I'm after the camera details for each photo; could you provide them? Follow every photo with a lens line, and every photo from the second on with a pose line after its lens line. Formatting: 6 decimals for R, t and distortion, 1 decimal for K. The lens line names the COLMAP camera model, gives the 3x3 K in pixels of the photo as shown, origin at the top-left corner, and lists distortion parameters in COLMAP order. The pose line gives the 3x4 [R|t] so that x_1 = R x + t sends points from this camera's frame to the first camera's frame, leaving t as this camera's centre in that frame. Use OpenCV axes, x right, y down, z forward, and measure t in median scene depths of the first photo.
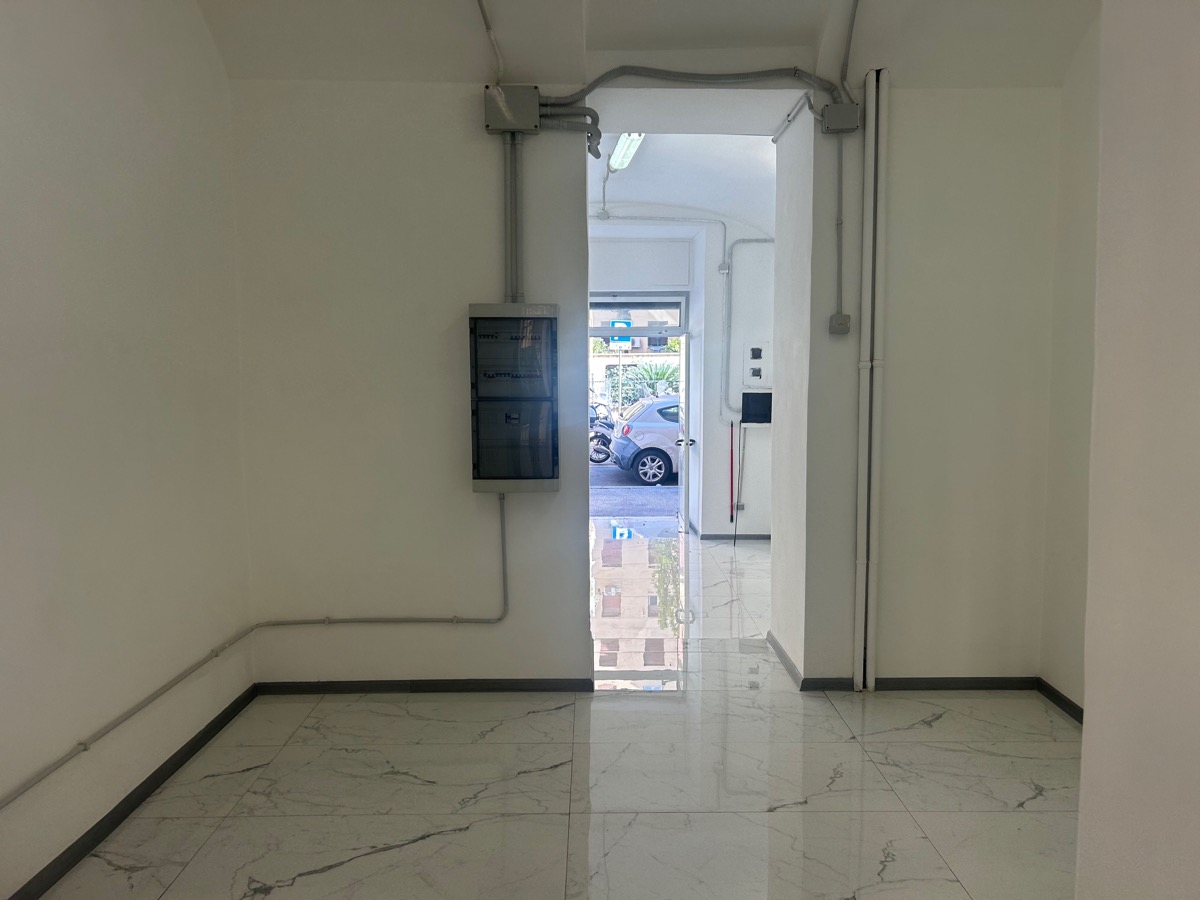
lens RADIAL K [[905.5, 0, 604.9], [0, 905.5, 478.1], [0, 0, 1]] dist [0.046121, -0.050520]
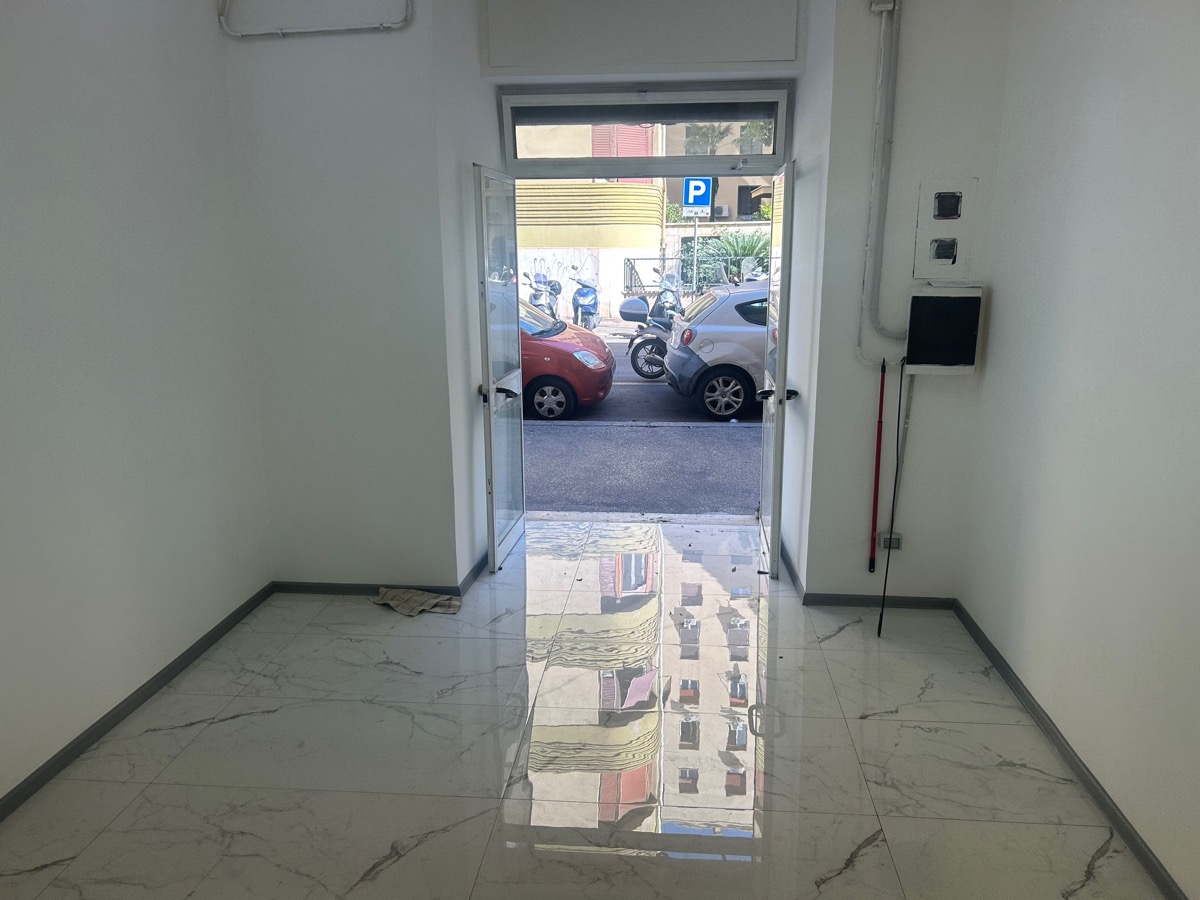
lens RADIAL K [[905.5, 0, 601.9], [0, 905.5, 455.4], [0, 0, 1]] dist [0.046121, -0.050520]
pose [[0.994973, 0.020912, -0.097940, 0.041908], [-0.009979, 0.993792, 0.110810, -0.058429], [0.099649, -0.109275, 0.989004, 0.485408]]
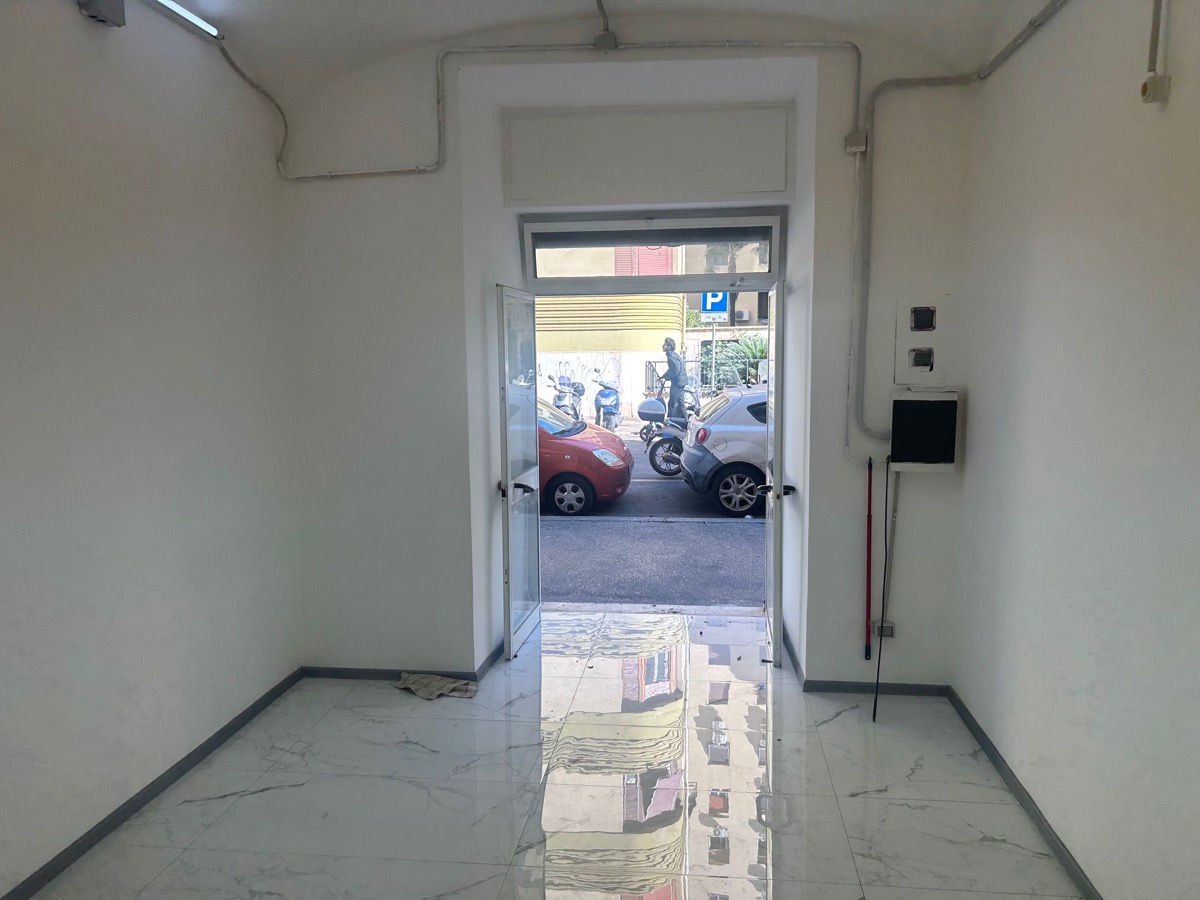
lens RADIAL K [[905.5, 0, 600.5], [0, 905.5, 447.9], [0, 0, 1]] dist [0.046121, -0.050520]
pose [[0.991510, 0.007567, -0.129809, 0.054359], [-0.008328, 0.999951, -0.005324, -0.058468], [0.129762, 0.006360, 0.991525, 0.451489]]
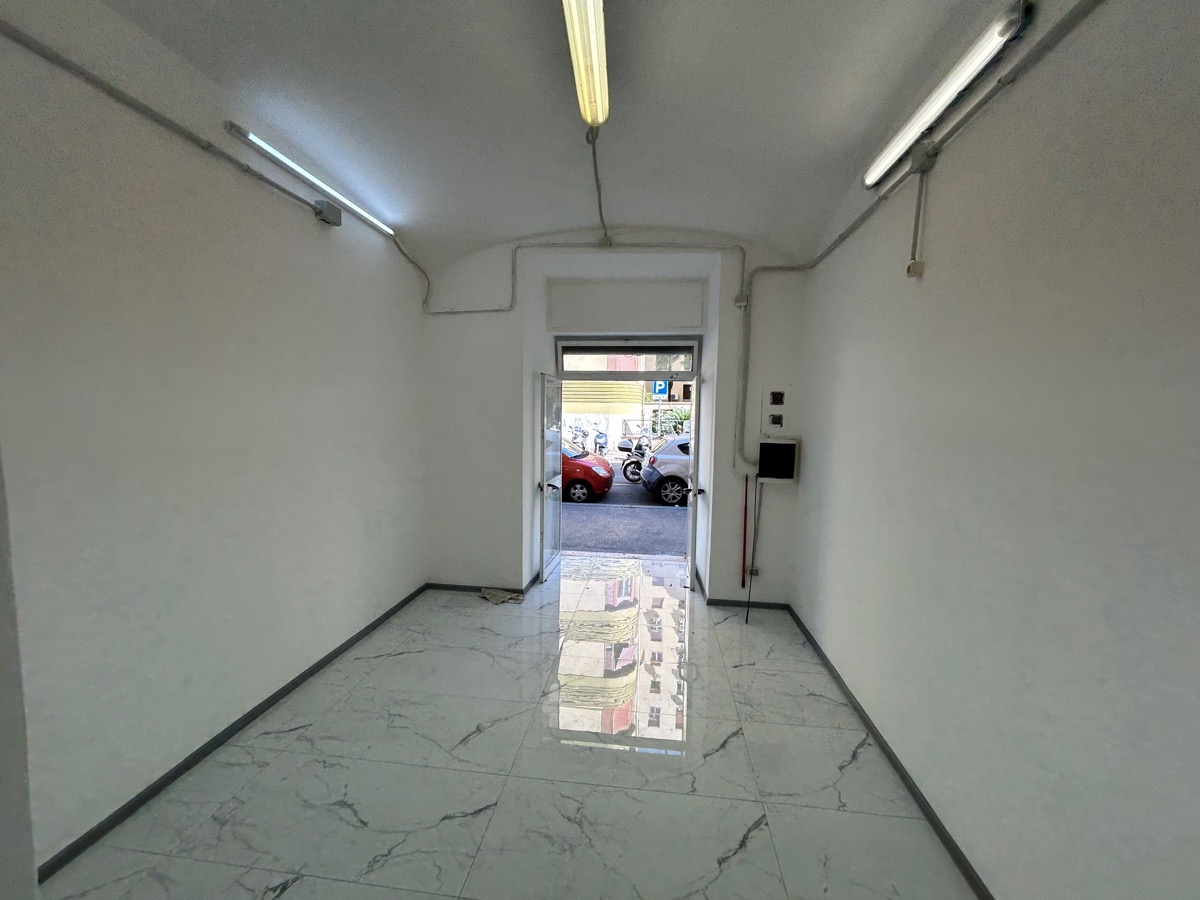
lens RADIAL K [[487.3, 0, 595.6], [0, 487.3, 449.6], [0, 0, 1]] dist [-0.001318, 0.000360]
pose [[0.990662, 0.029112, -0.133196, 0.052427], [-0.034627, 0.998628, -0.039276, -0.057621], [0.131870, 0.043521, 0.990311, 0.468700]]
